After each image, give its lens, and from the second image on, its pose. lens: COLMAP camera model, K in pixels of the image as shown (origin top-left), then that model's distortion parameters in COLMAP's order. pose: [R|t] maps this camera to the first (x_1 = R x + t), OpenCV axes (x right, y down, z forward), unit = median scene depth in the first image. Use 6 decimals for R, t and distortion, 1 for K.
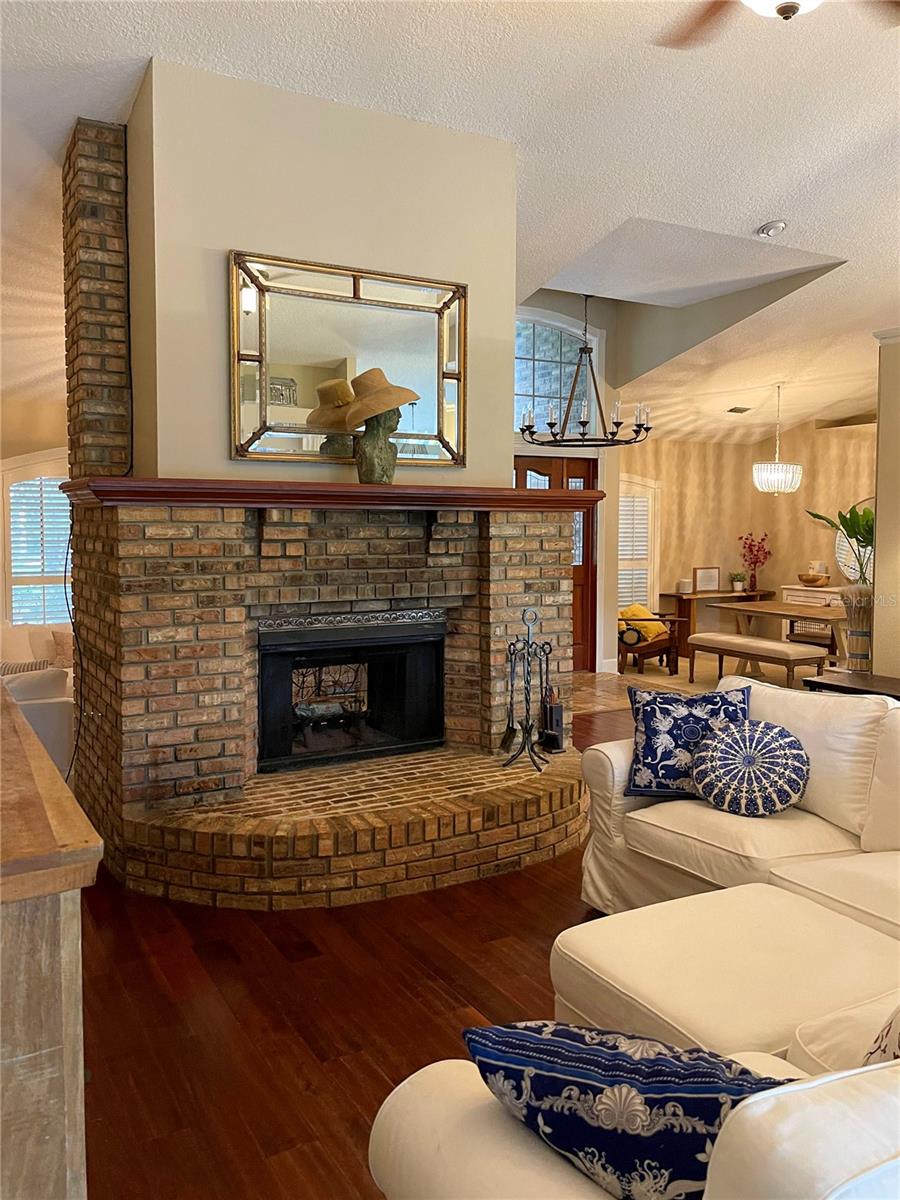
lens RADIAL K [[919.0, 0, 447.1], [0, 919.0, 595.2], [0, 0, 1]] dist [0.050097, -0.063681]
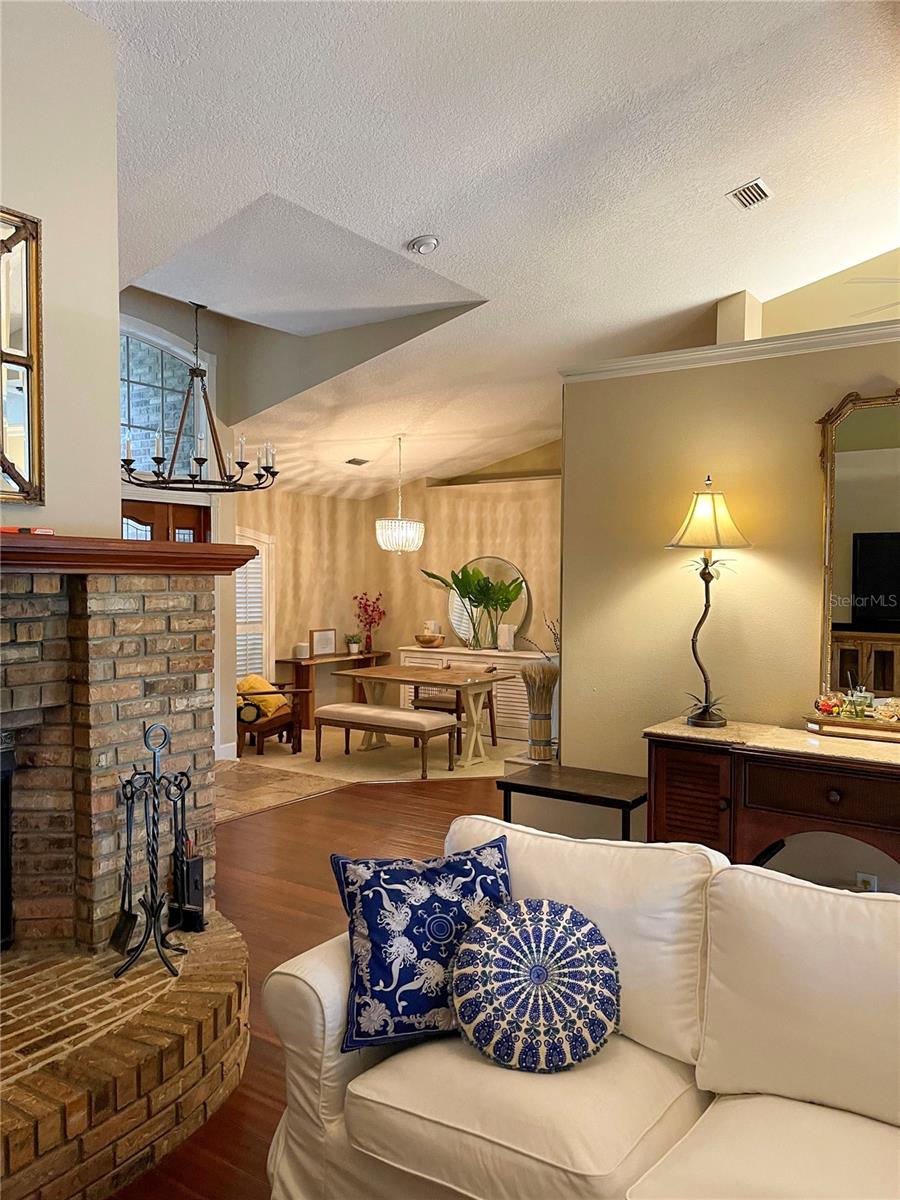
lens RADIAL K [[919.0, 0, 427.5], [0, 919.0, 619.0], [0, 0, 1]] dist [0.050097, -0.063681]
pose [[0.912857, -0.014296, 0.408029, 0.000151], [0.027801, 0.999244, -0.027187, -0.034809], [-0.407331, 0.036161, 0.912564, 0.305154]]
